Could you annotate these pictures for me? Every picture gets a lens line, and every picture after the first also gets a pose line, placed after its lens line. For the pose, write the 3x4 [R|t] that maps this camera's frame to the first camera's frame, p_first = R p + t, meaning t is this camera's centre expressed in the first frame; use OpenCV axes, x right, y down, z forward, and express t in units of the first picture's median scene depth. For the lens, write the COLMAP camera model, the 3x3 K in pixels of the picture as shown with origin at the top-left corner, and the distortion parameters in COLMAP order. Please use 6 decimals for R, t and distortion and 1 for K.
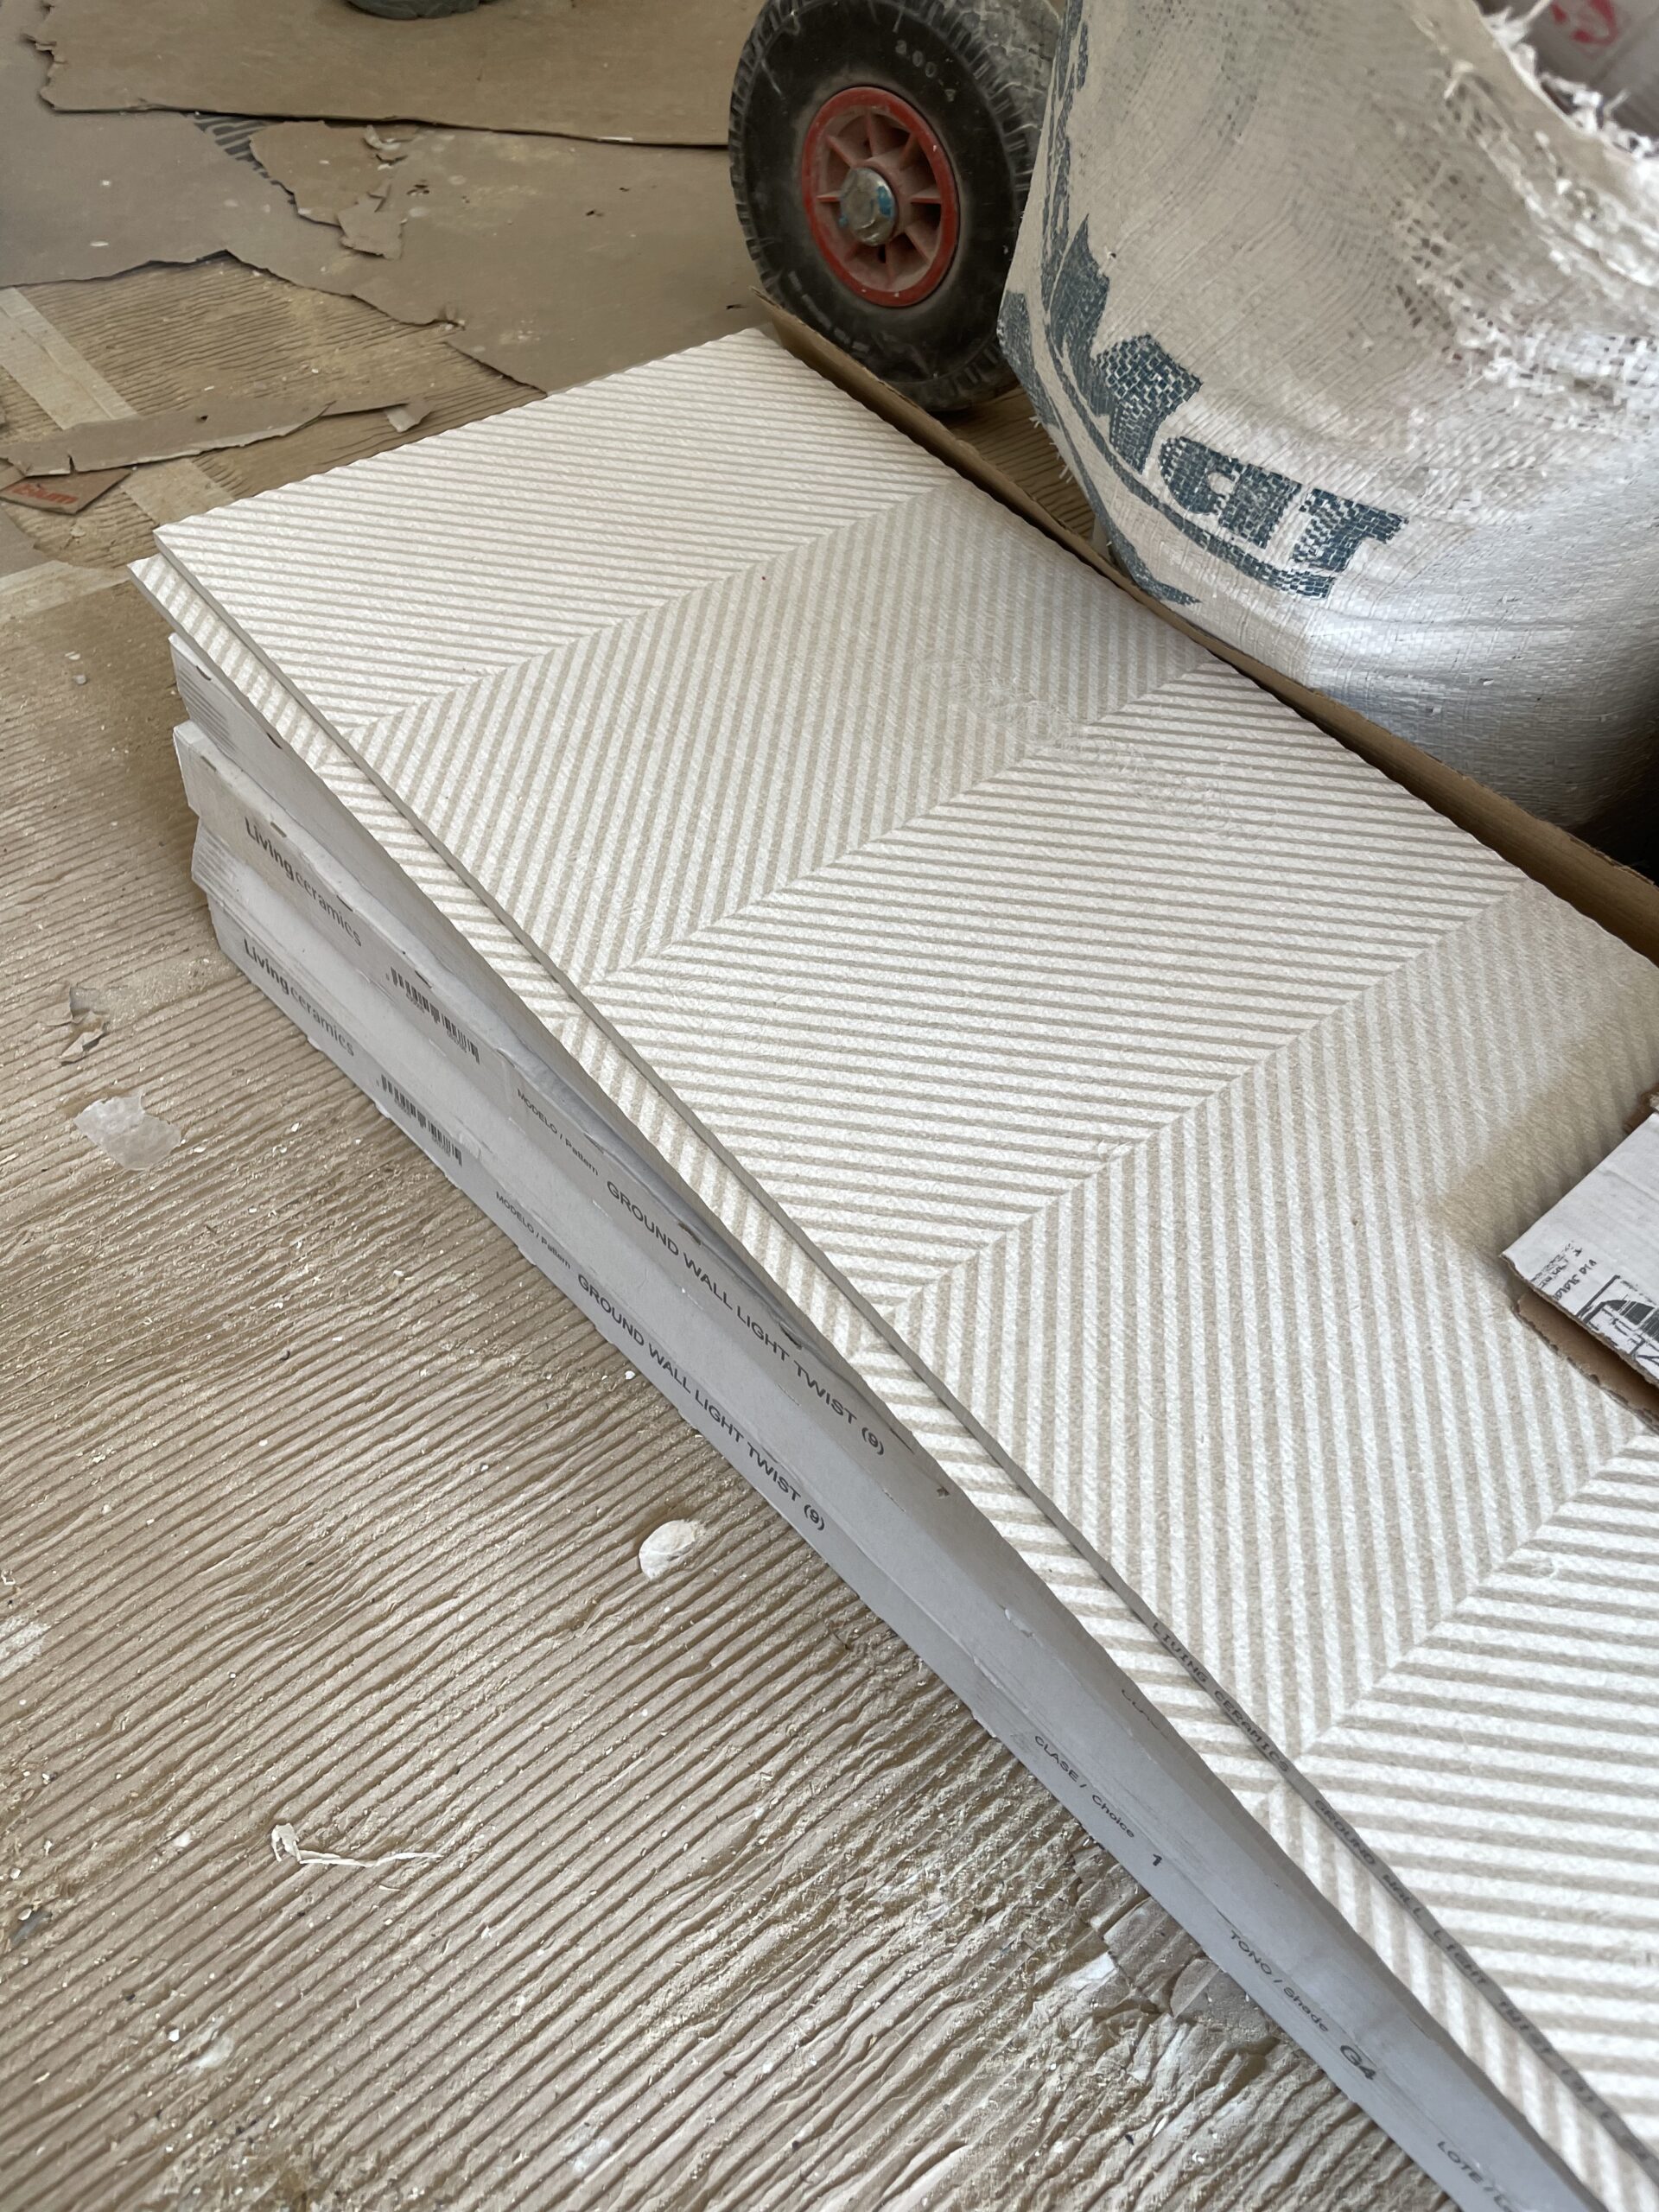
lens RADIAL K [[1673.8, 0, 829.5], [0, 1673.8, 1106.0], [0, 0, 1]] dist [-0.001657, -0.000638]
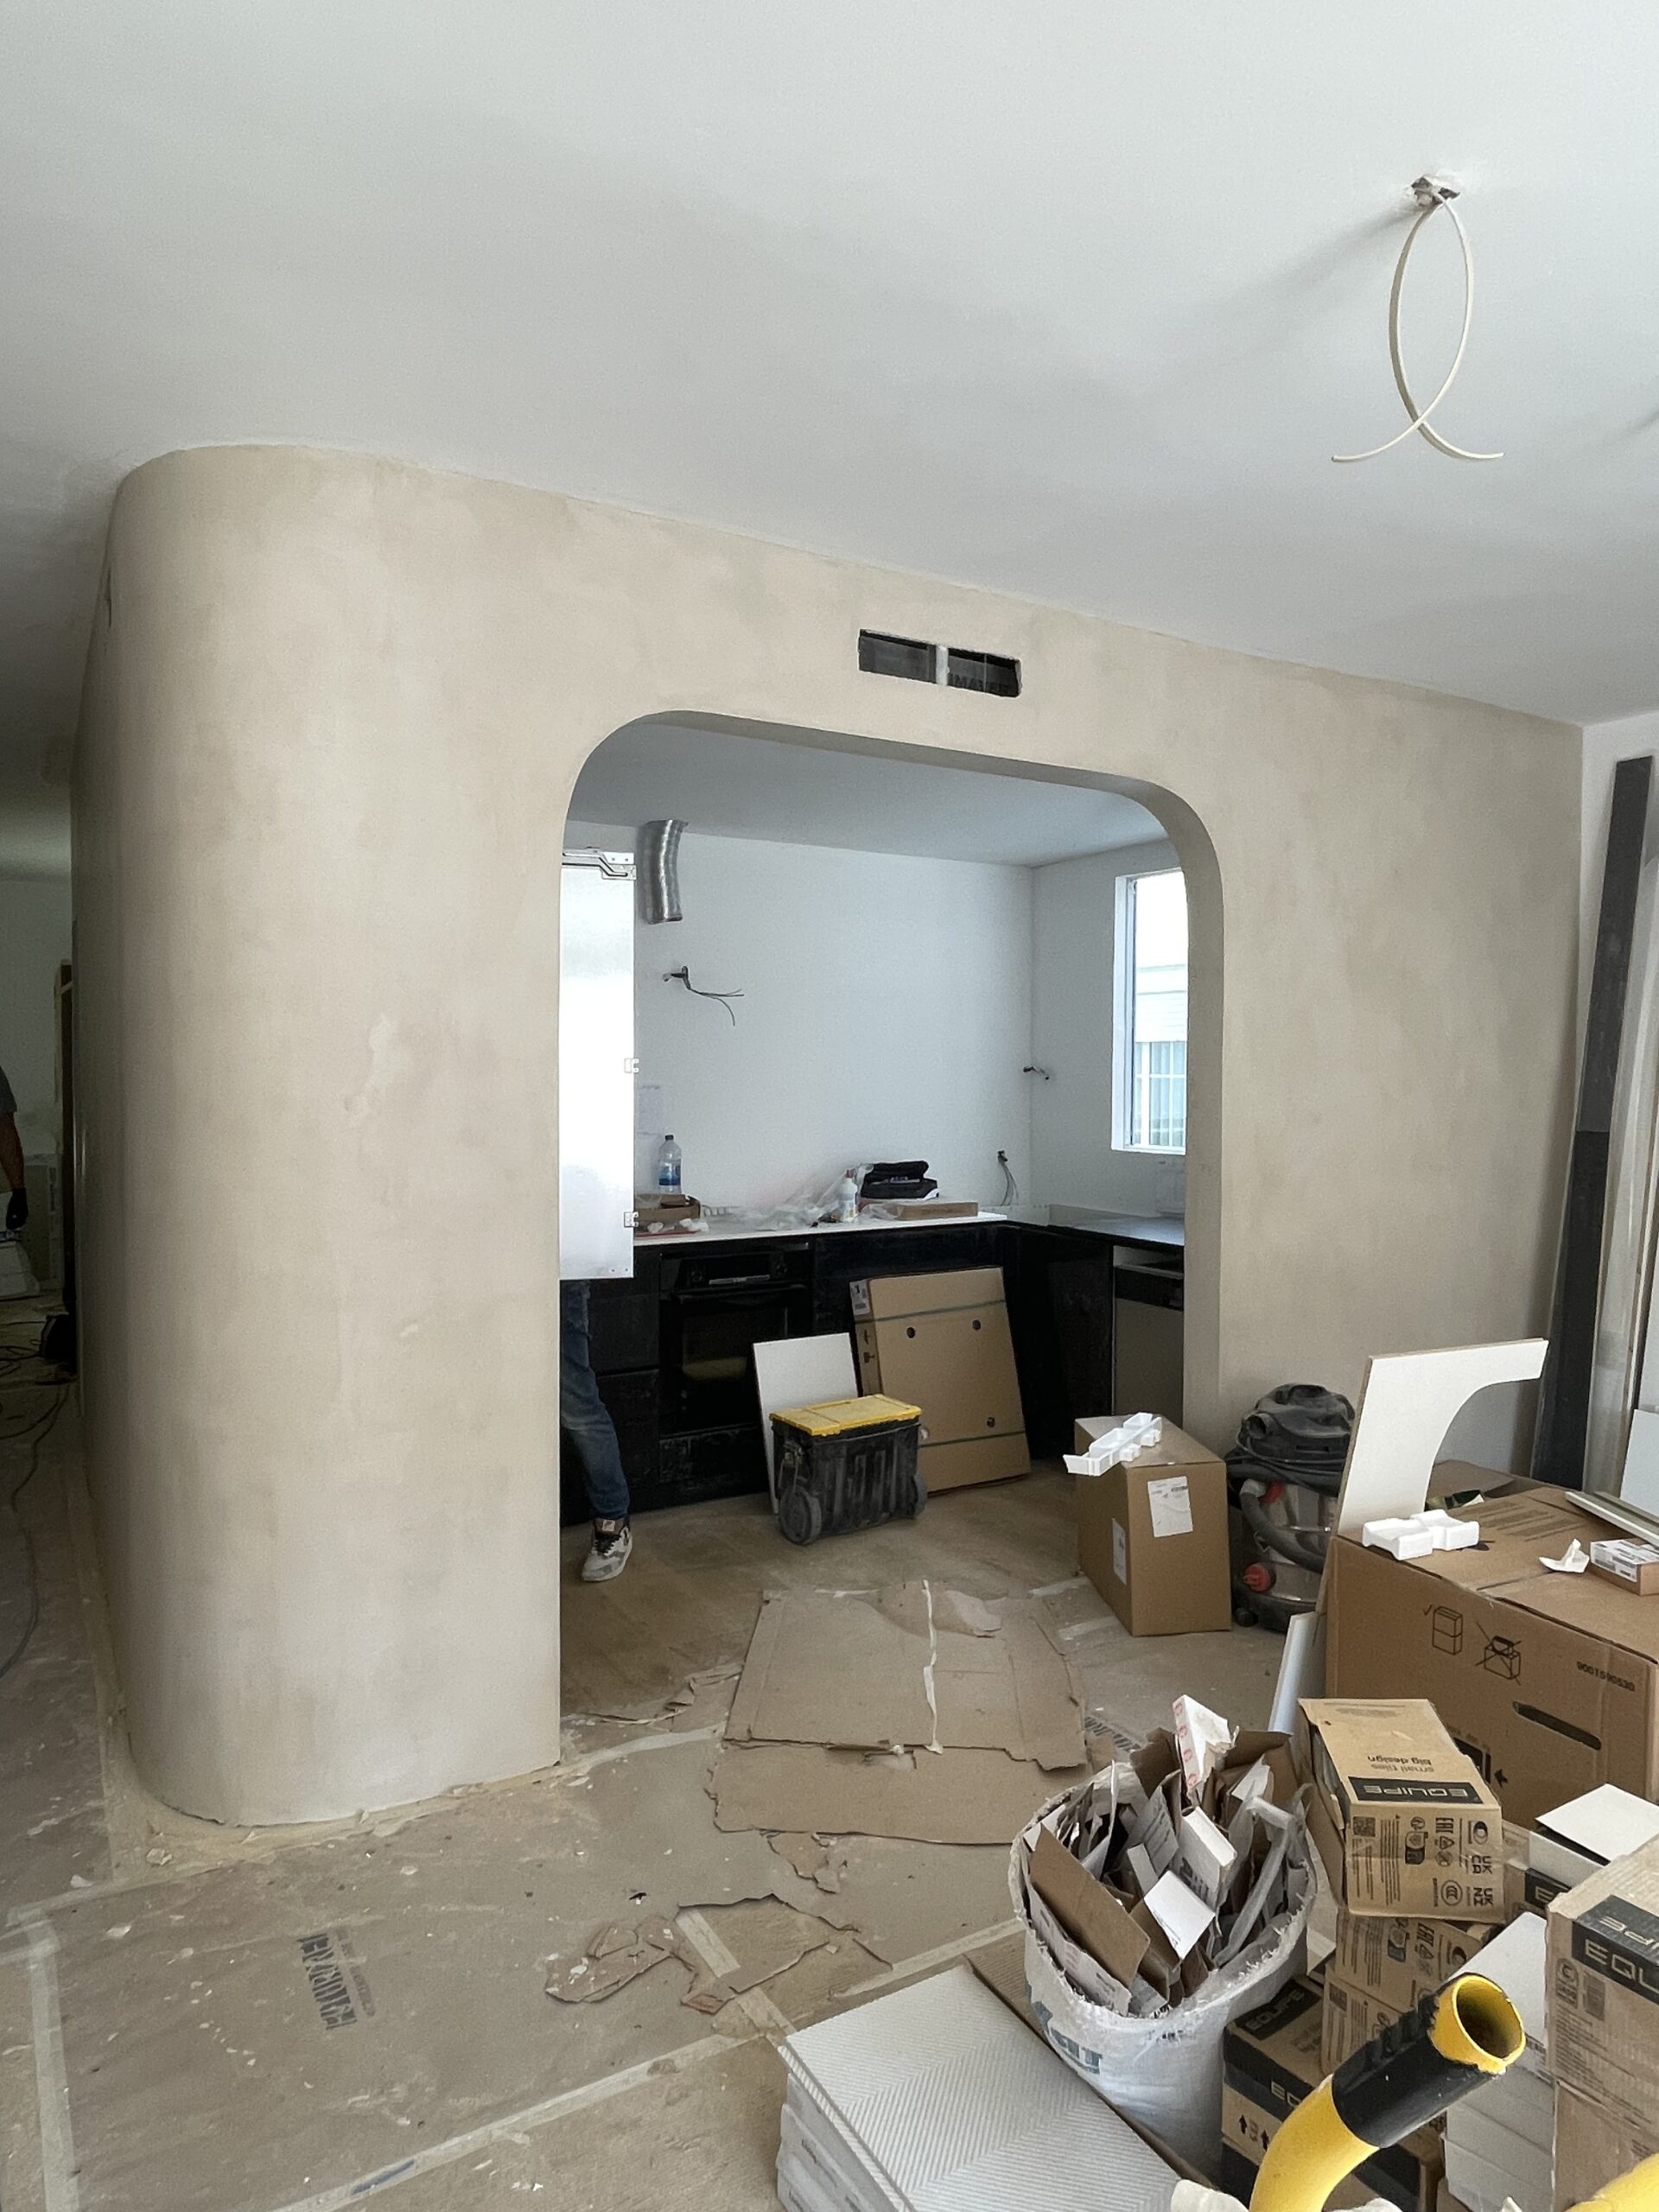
lens RADIAL K [[1343.5, 0, 829.5], [0, 1343.5, 1106.0], [0, 0, 1]] dist [-0.000326, -0.000660]
pose [[0.984851, -0.076212, -0.155754, 0.259372], [-0.071927, 0.637760, -0.766869, 0.529806], [0.157778, 0.766455, 0.622617, -2.097650]]
